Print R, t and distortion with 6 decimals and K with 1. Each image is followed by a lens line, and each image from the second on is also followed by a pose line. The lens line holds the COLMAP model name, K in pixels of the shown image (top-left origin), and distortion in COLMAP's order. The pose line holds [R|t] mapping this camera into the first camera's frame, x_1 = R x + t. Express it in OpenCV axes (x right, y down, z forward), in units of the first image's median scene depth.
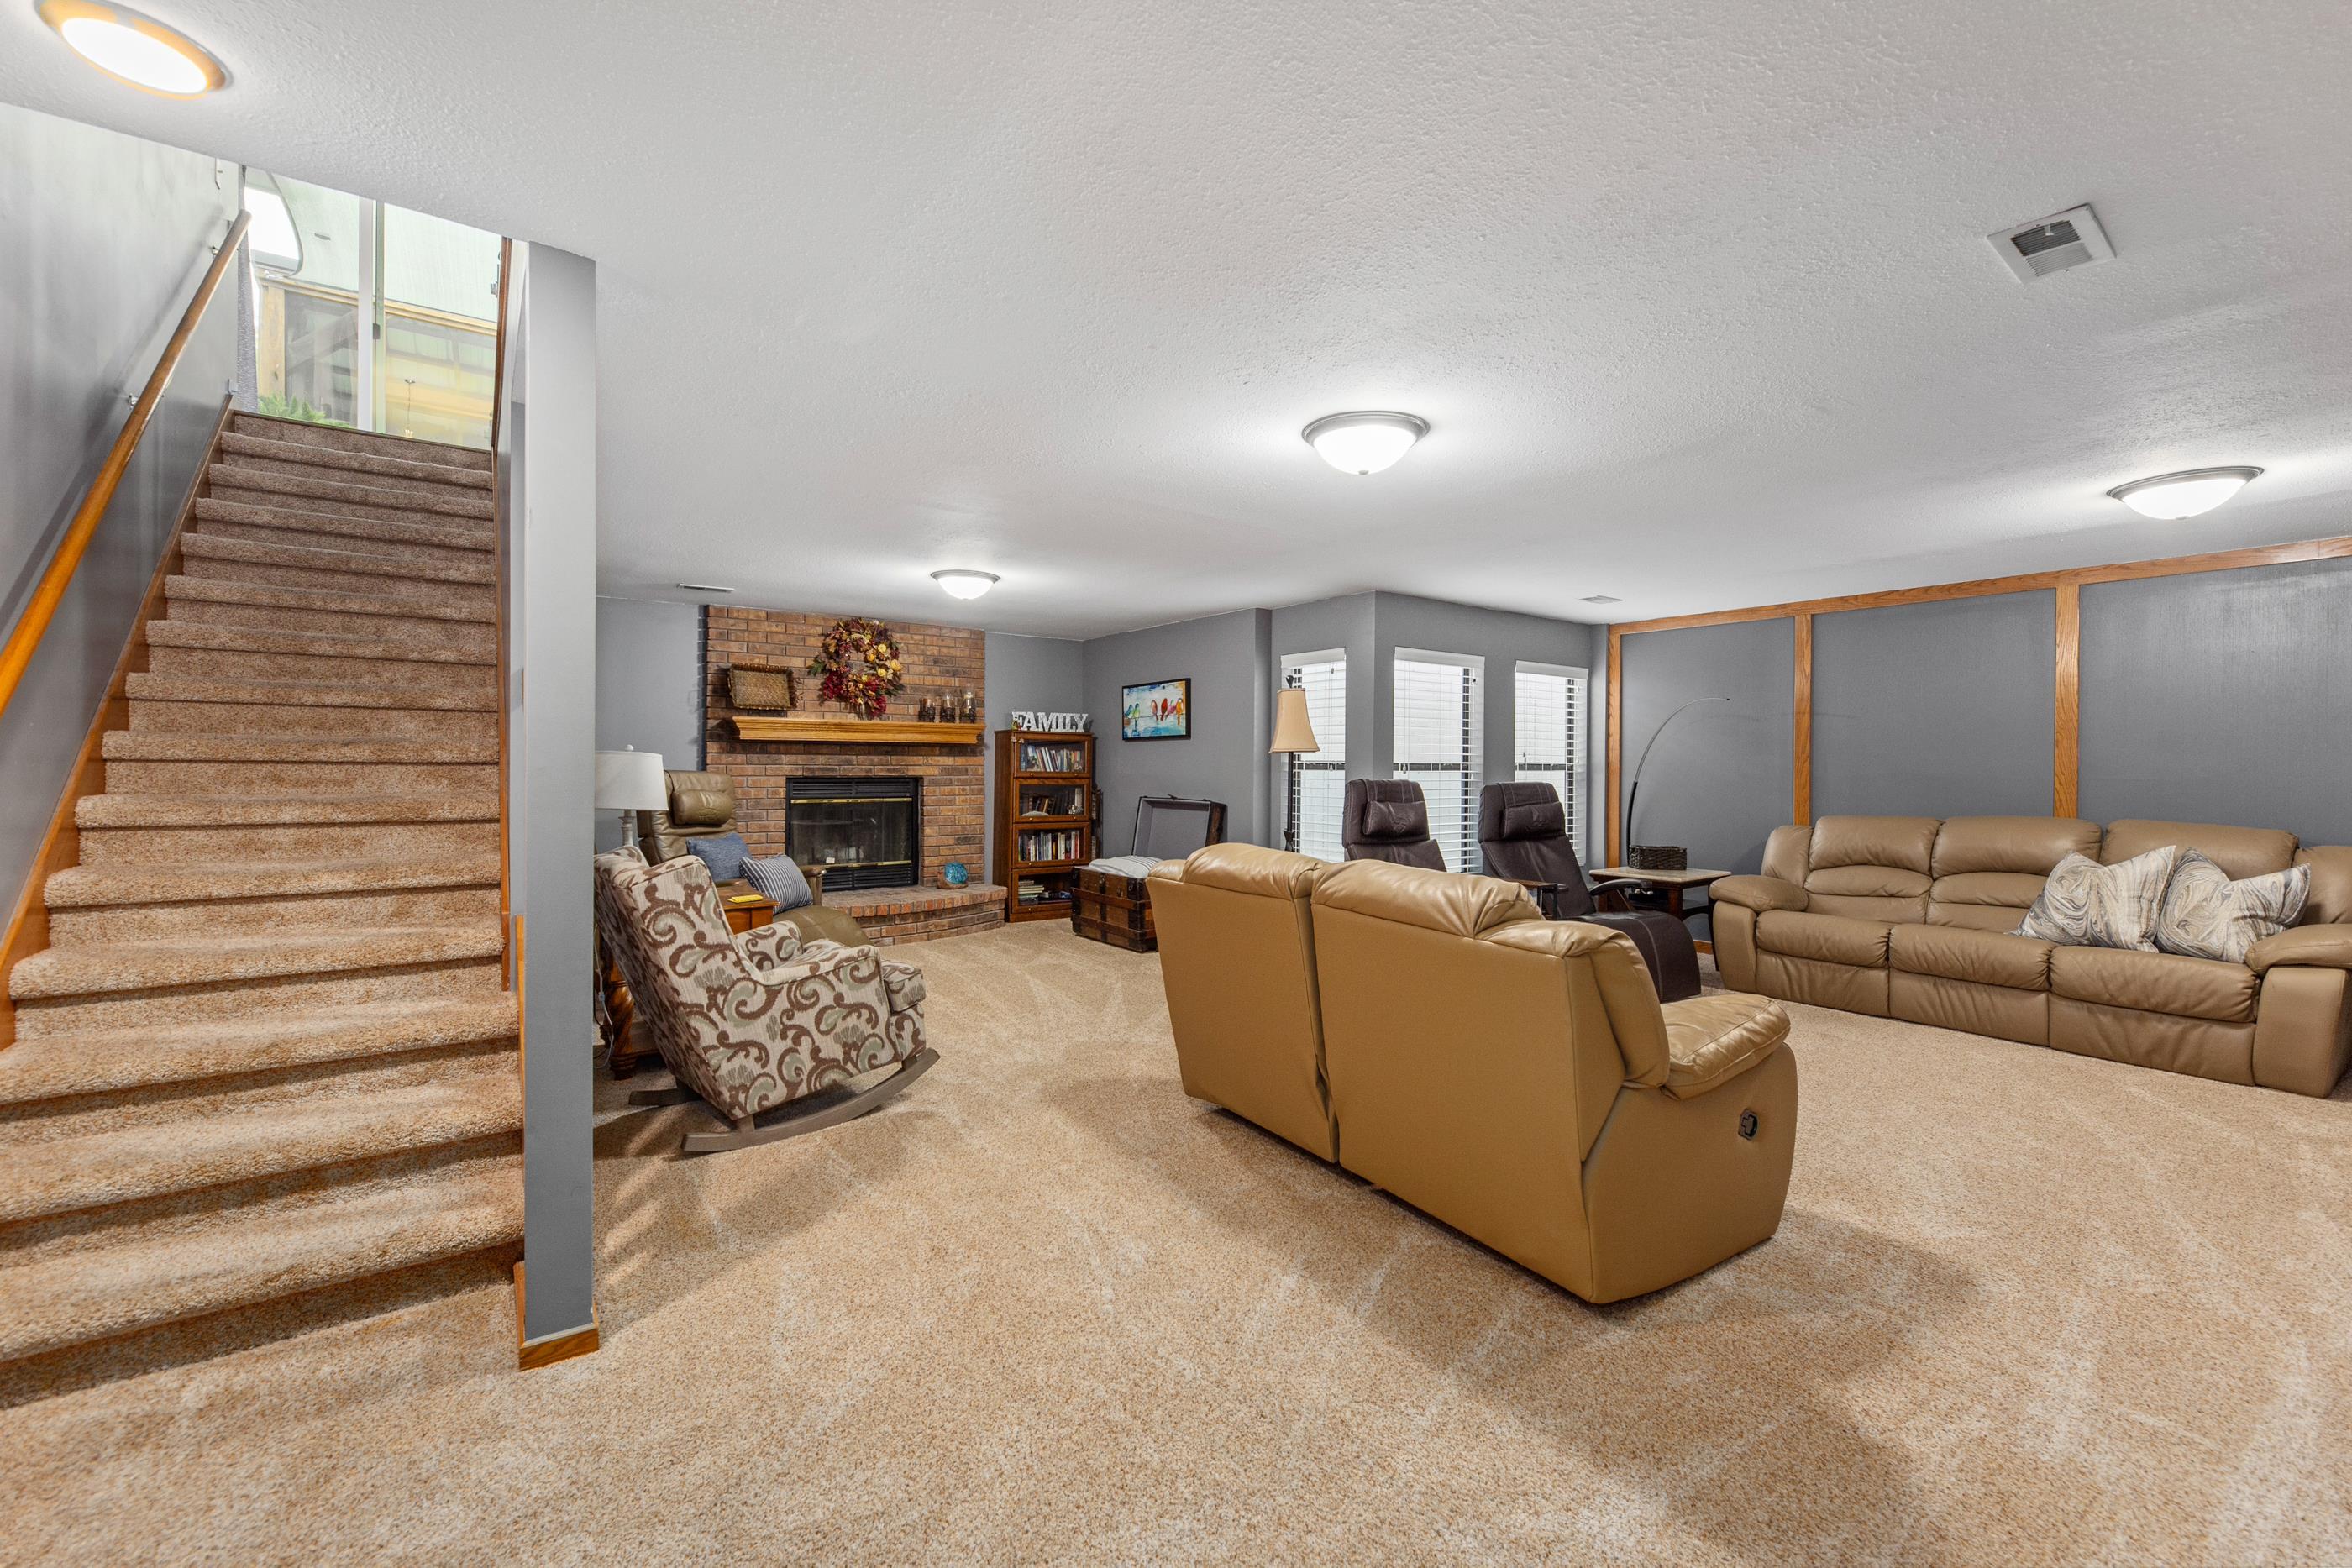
lens RADIAL K [[960.5, 0, 1173.3], [0, 960.5, 728.8], [0, 0, 1]] dist [0.002154, 0.000416]
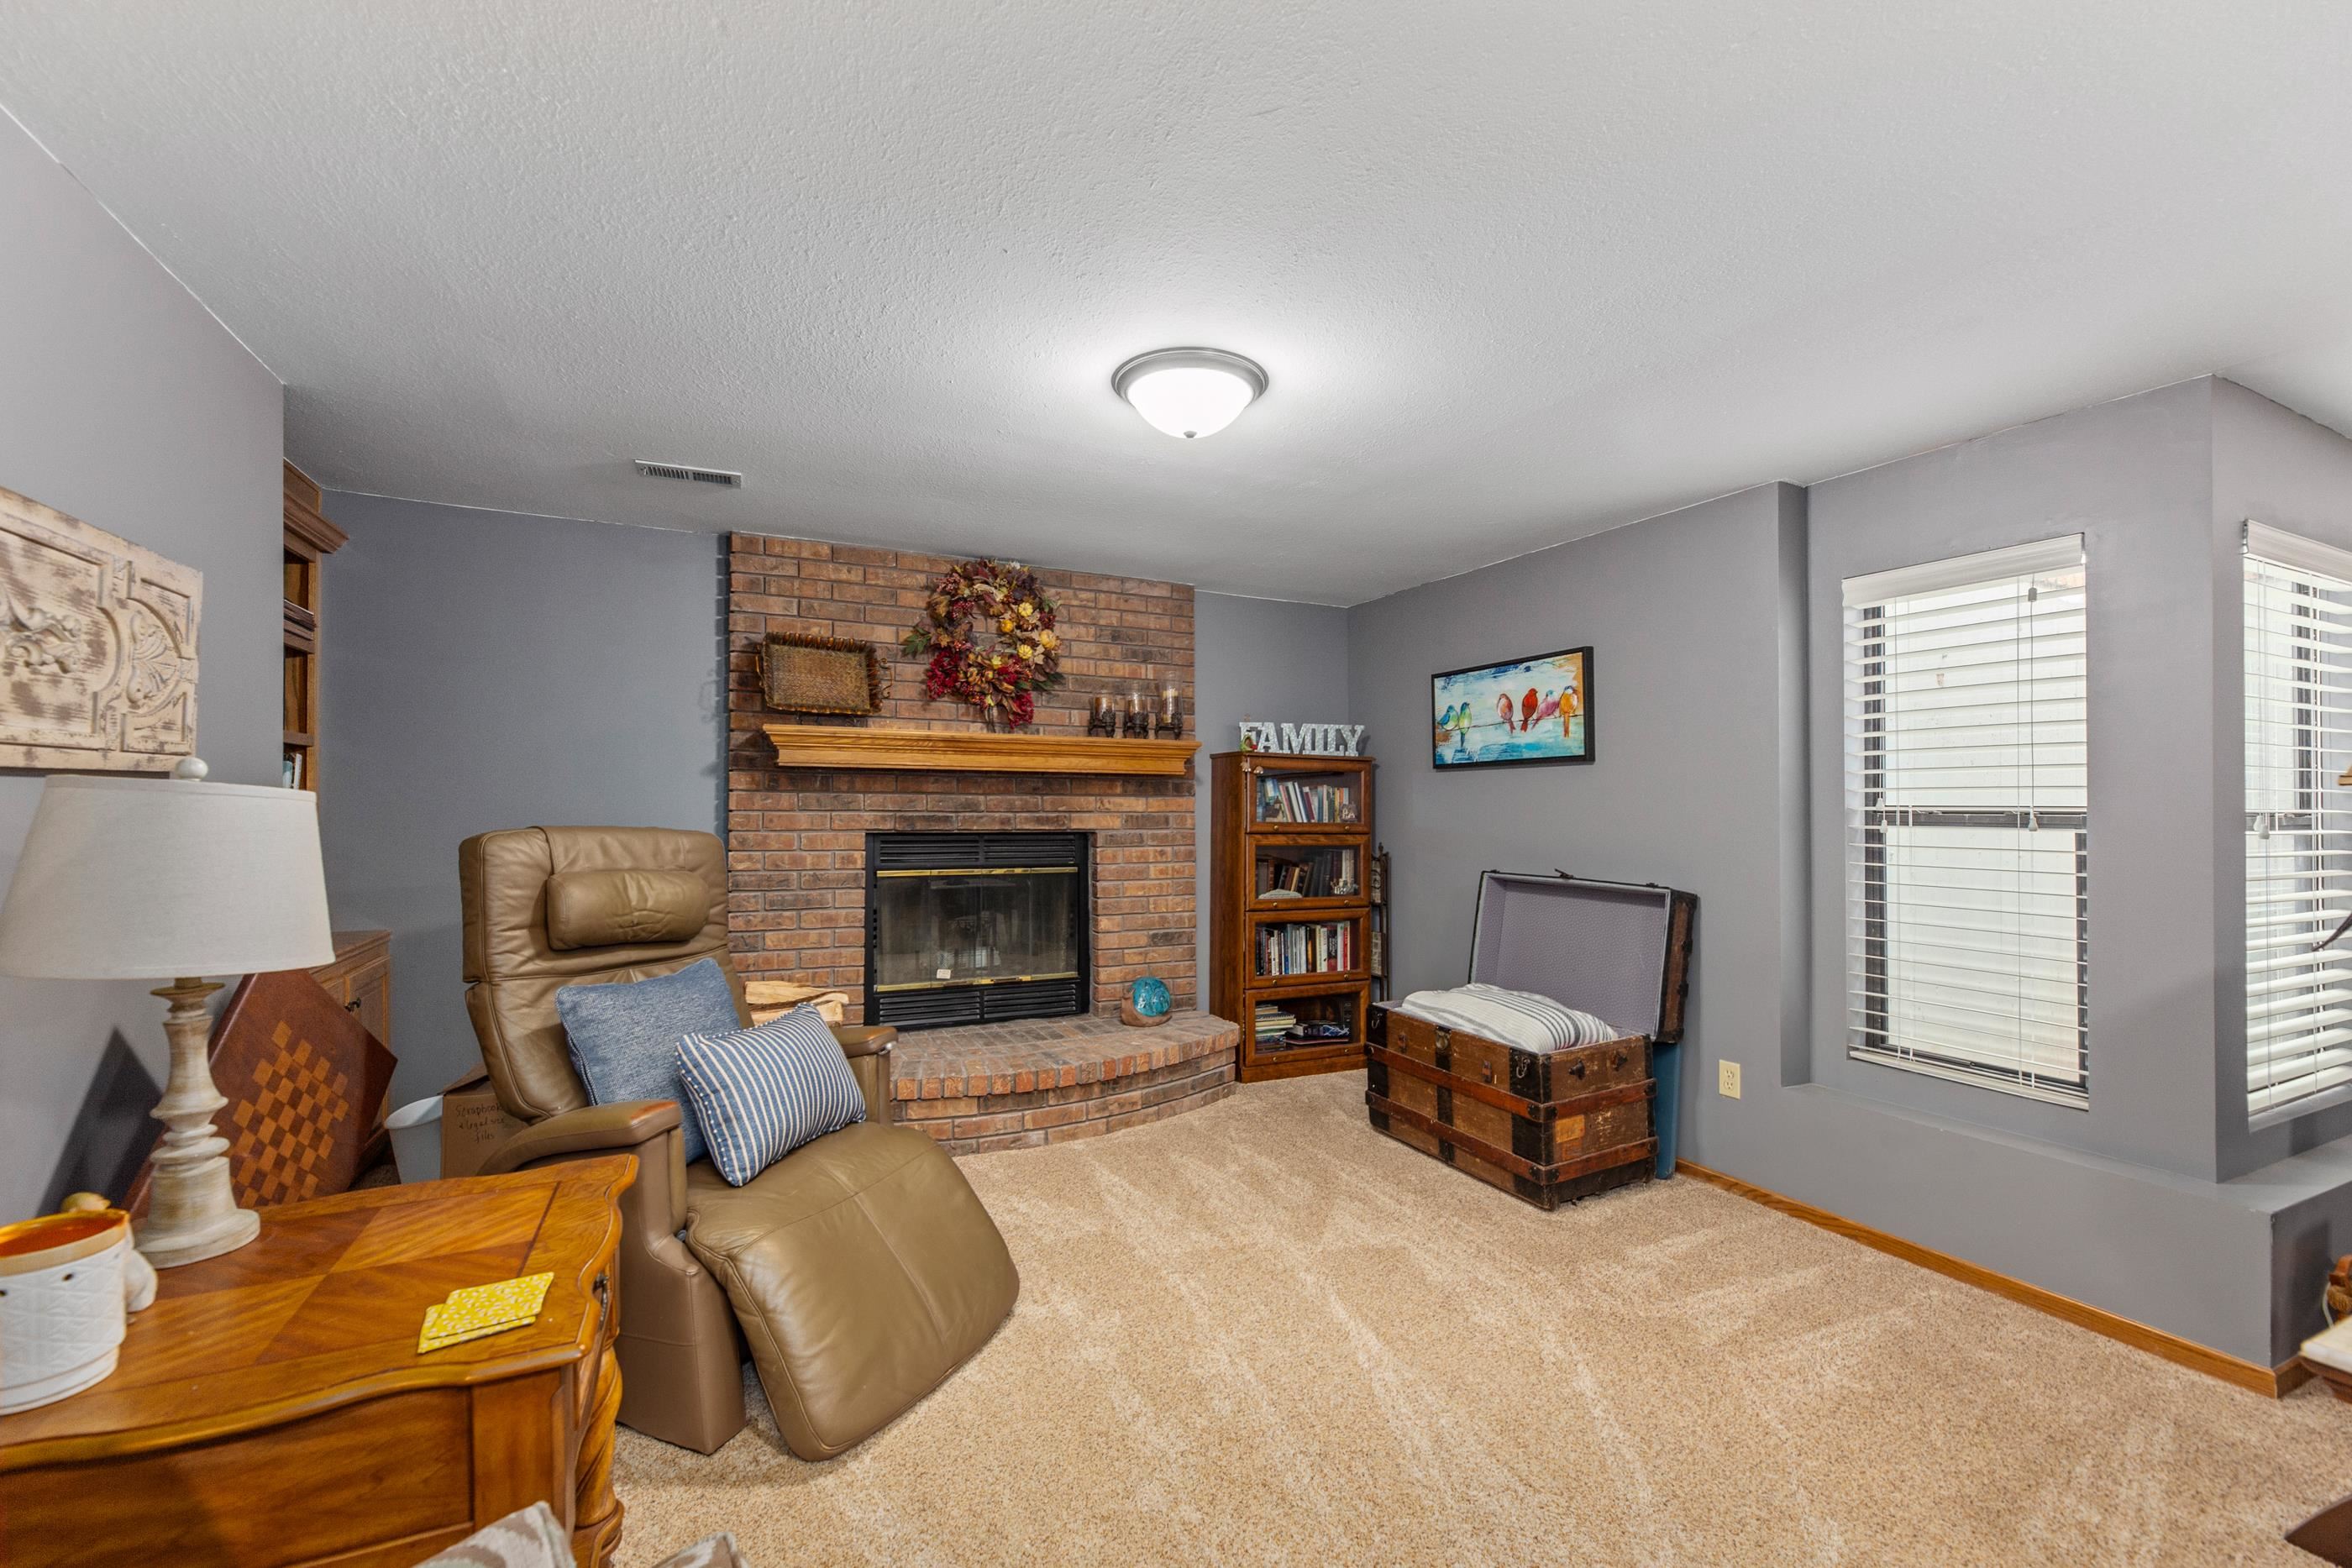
lens RADIAL K [[964.8, 0, 1161.8], [0, 964.8, 792.8], [0, 0, 1]] dist [-0.001260, -0.000052]
pose [[0.983414, -0.000604, -0.181373, -0.115956], [0.004922, 0.999715, 0.023357, 0.013148], [0.181307, -0.023862, 0.983137, 0.436470]]
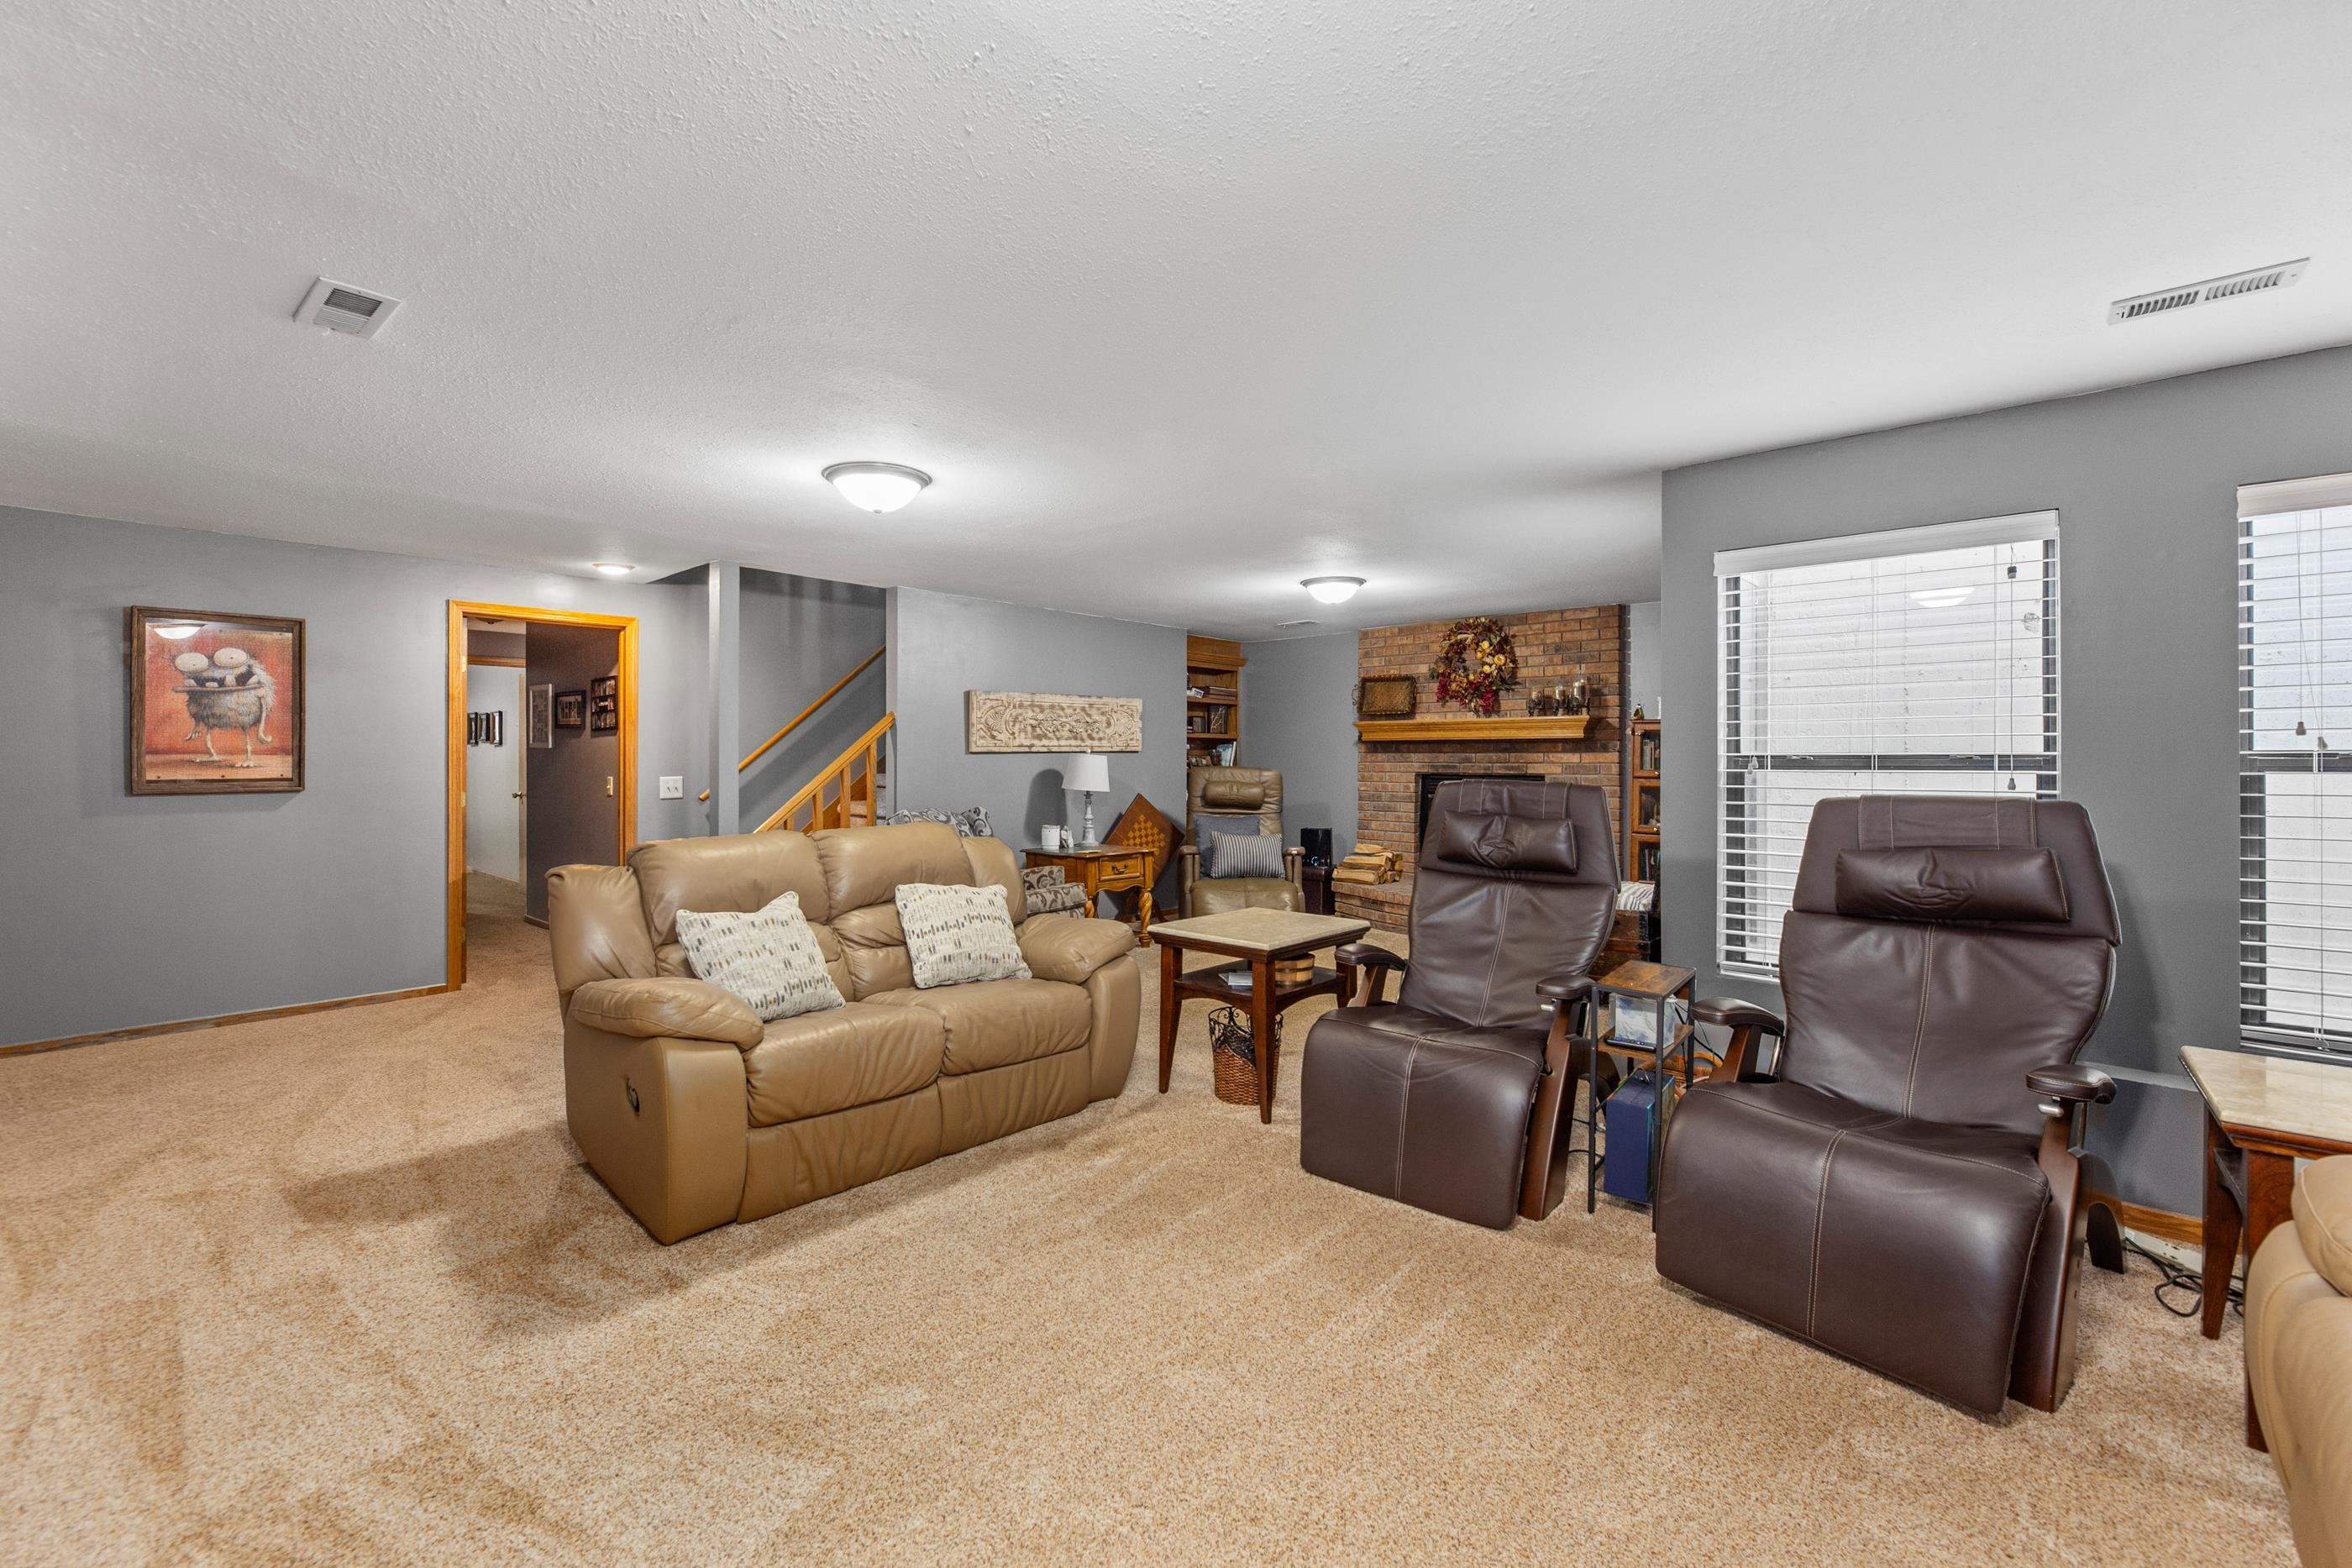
lens RADIAL K [[964.5, 0, 1179.2], [0, 964.5, 763.5], [0, 0, 1]] dist [-0.000455, 0.000137]
pose [[0.224402, -0.001564, -0.974495, 0.590239], [0.035869, 0.999334, 0.006656, 0.020319], [0.973836, -0.036448, 0.224309, 0.459277]]
